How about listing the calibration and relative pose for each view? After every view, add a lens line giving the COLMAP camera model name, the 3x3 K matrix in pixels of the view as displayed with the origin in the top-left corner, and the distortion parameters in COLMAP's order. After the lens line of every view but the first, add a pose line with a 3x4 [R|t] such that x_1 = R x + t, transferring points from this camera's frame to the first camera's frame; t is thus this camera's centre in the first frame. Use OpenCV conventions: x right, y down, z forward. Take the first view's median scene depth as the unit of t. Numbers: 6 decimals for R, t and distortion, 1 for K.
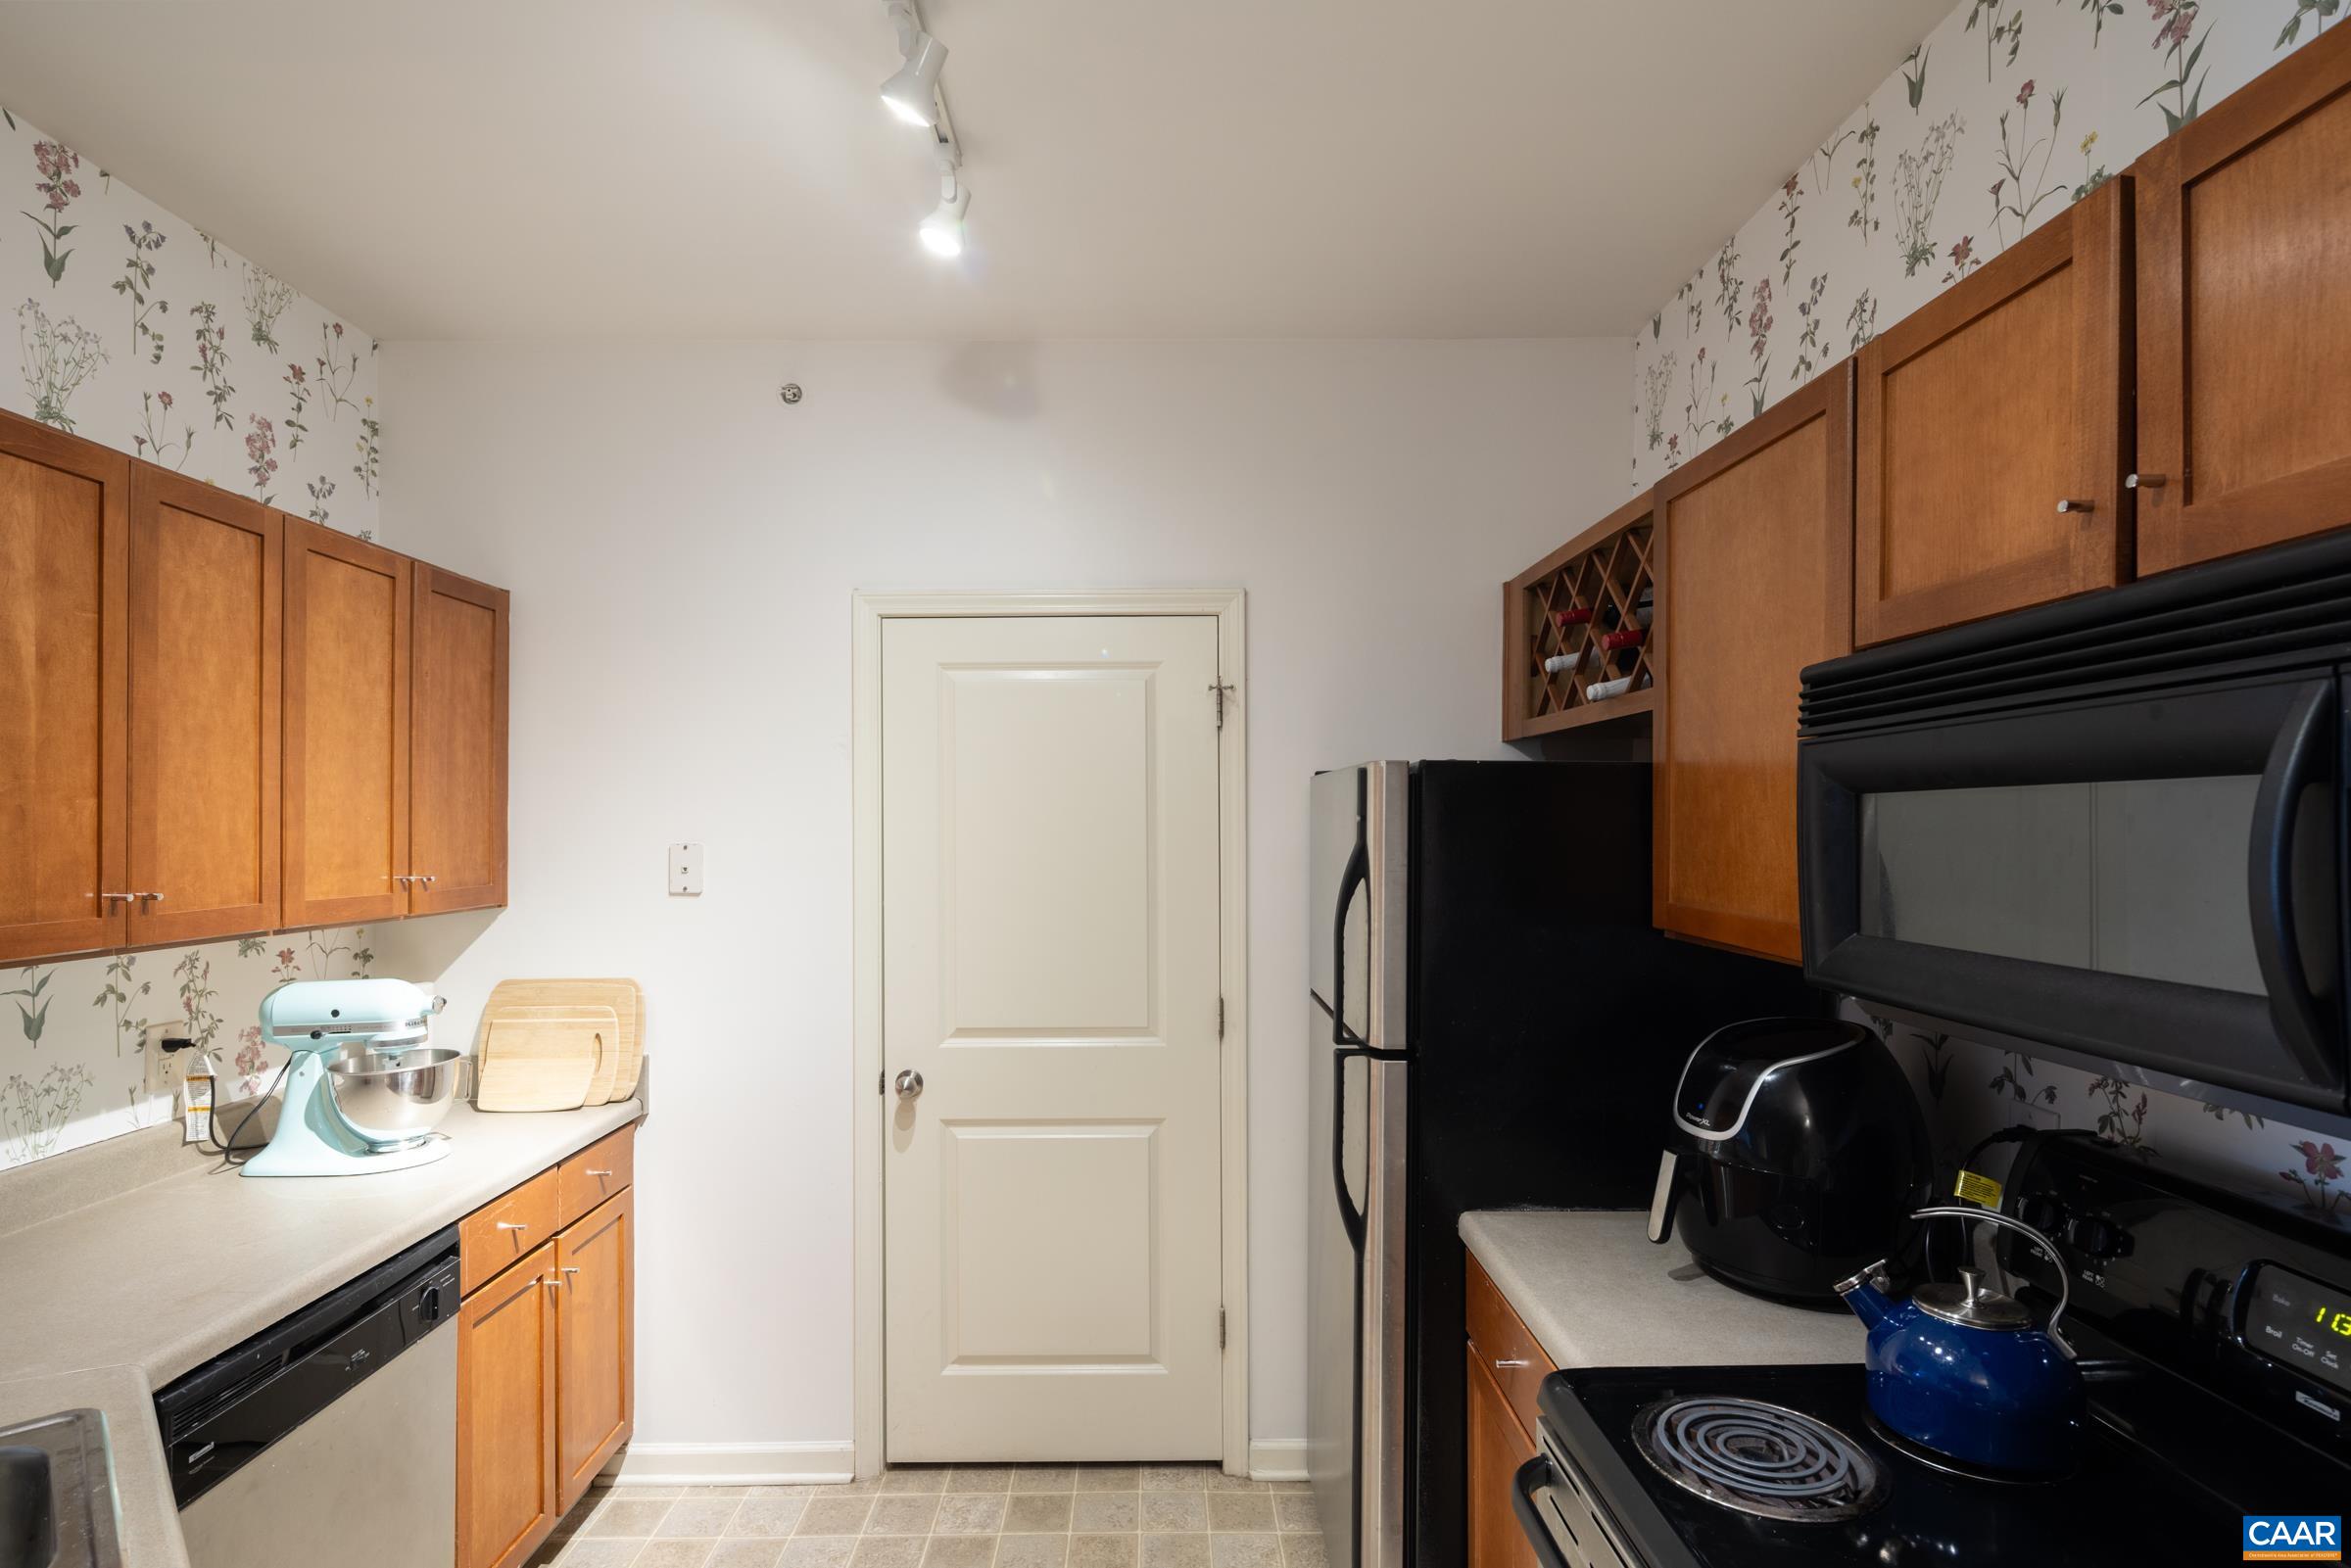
lens RADIAL K [[1135.3, 0, 1174.4], [0, 1135.3, 821.8], [0, 0, 1]] dist [0.000472, -0.003024]
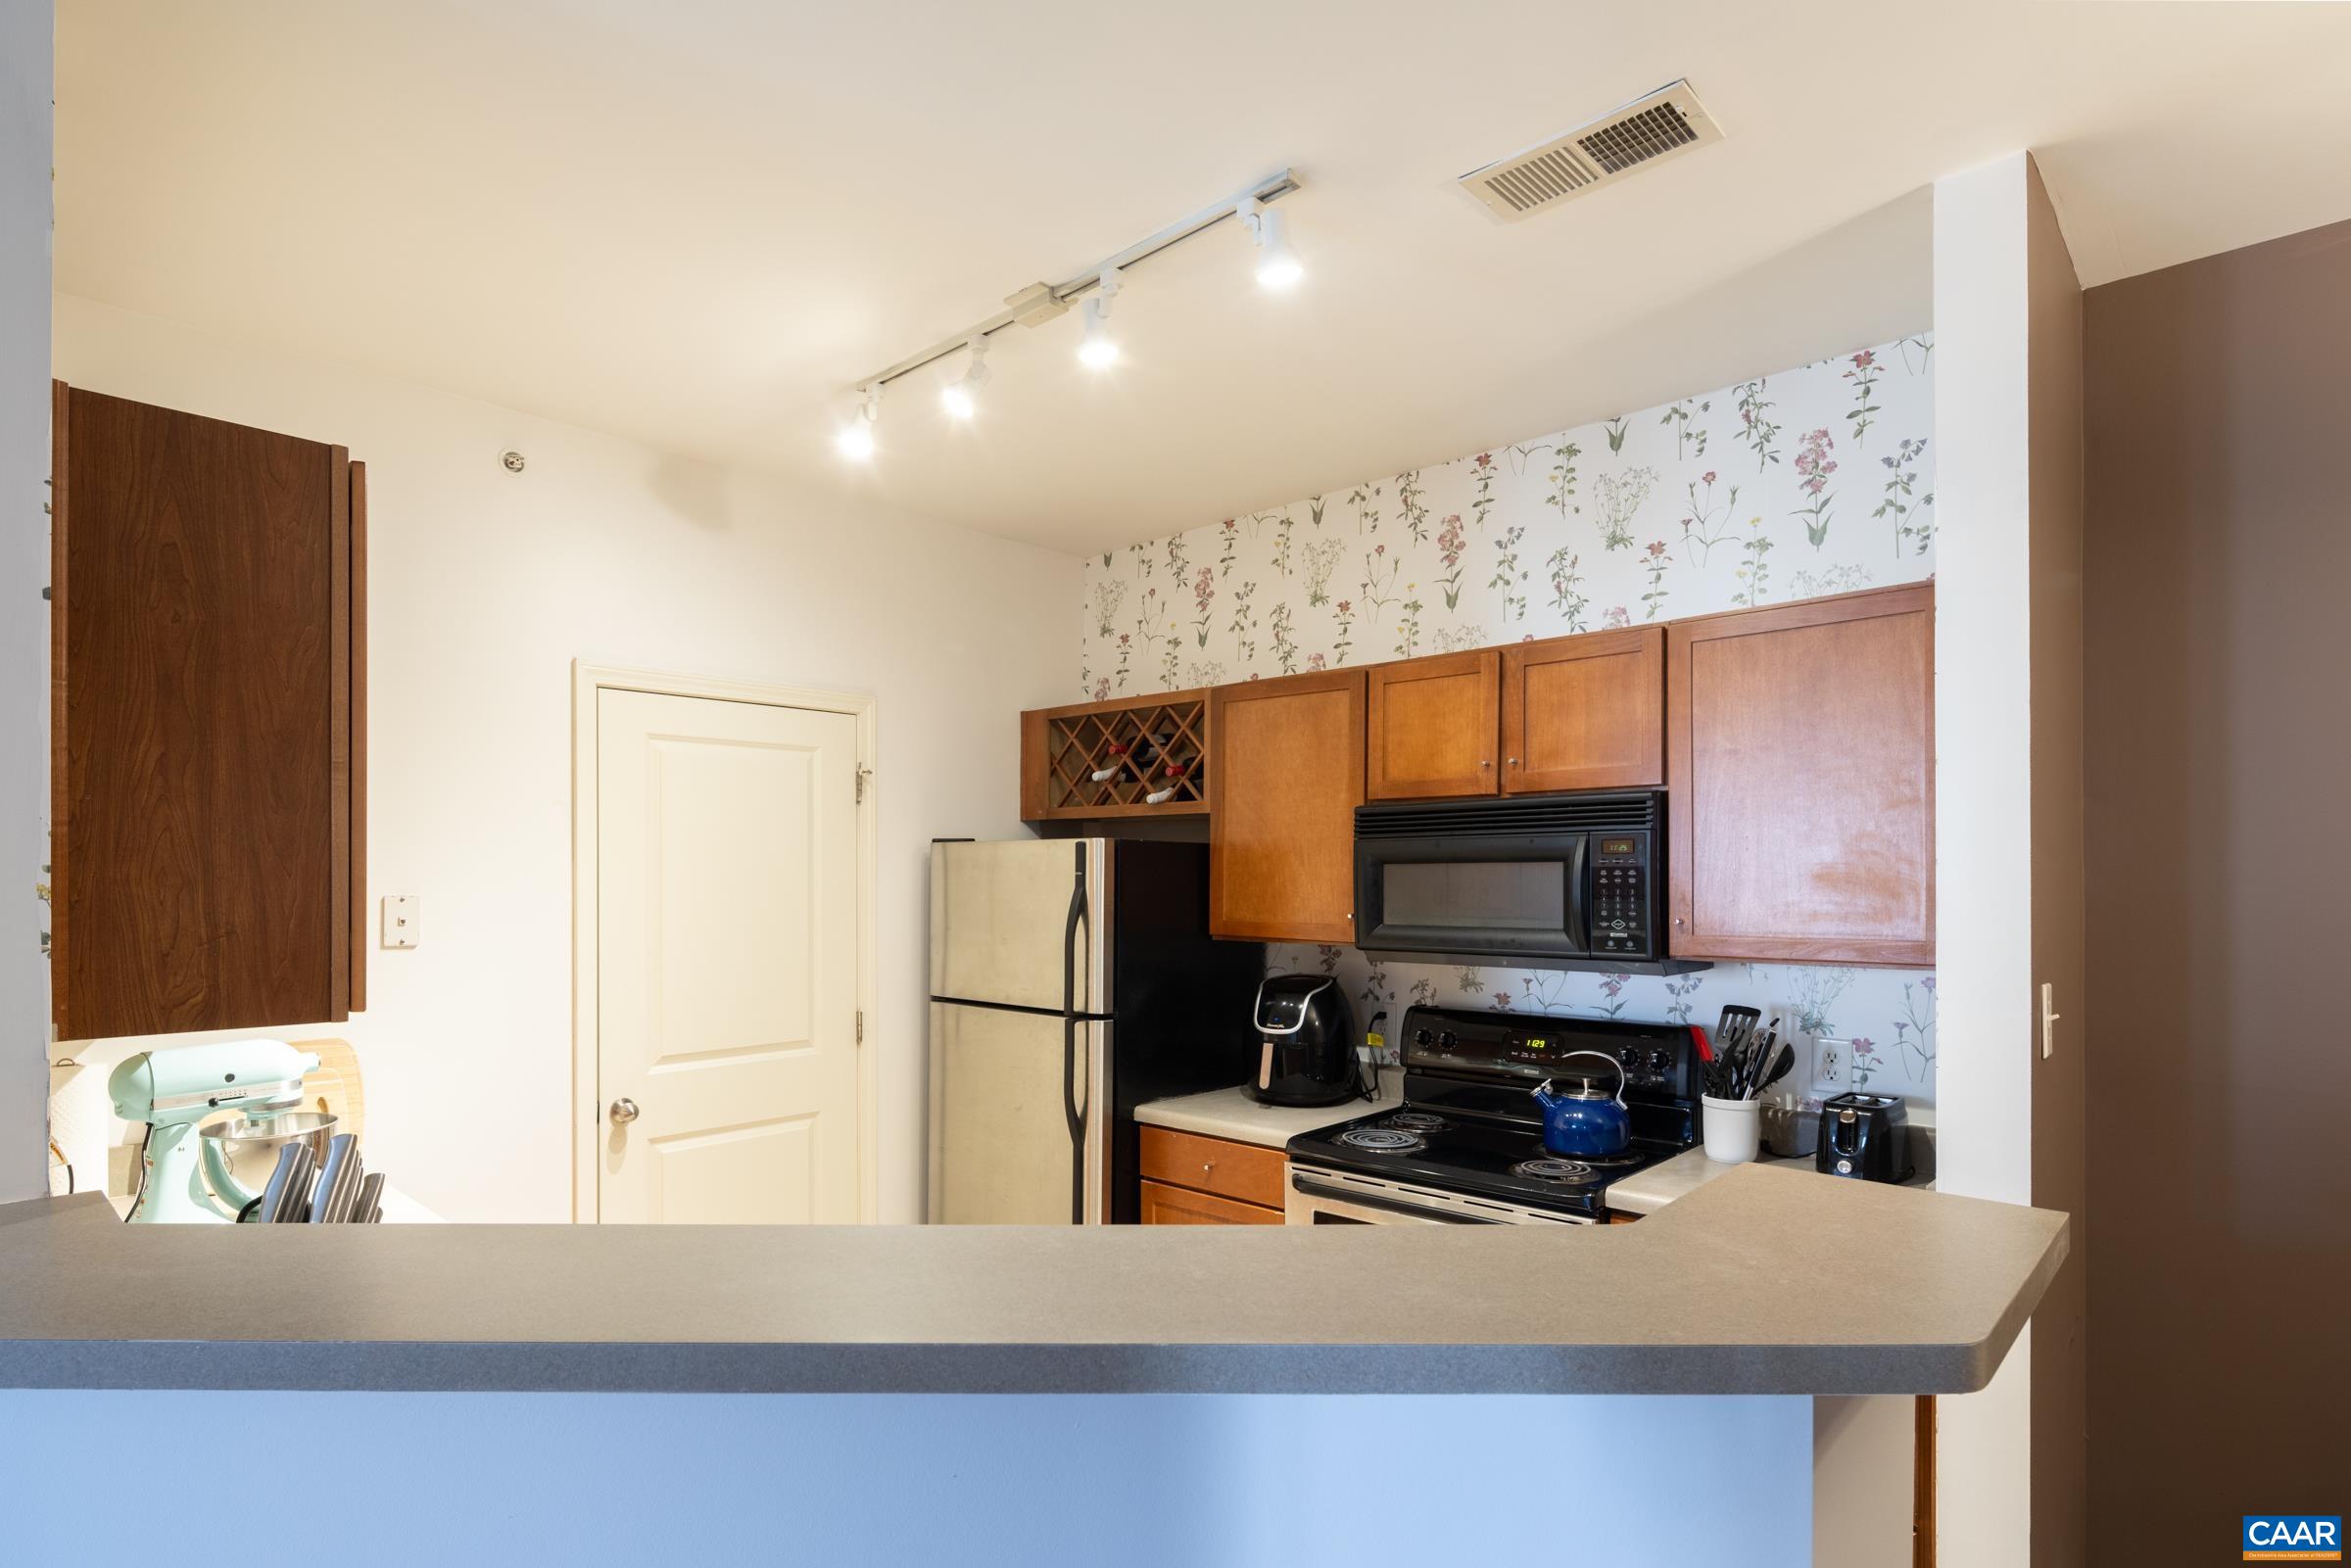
lens RADIAL K [[1188.5, 0, 1102.4], [0, 1188.5, 879.3], [0, 0, 1]] dist [-0.000062, -0.000415]
pose [[0.706589, 0.001274, 0.707623, -0.914850], [-0.002952, 0.999995, 0.001146, 0.002822], [-0.707618, -0.002899, 0.706589, -0.190849]]
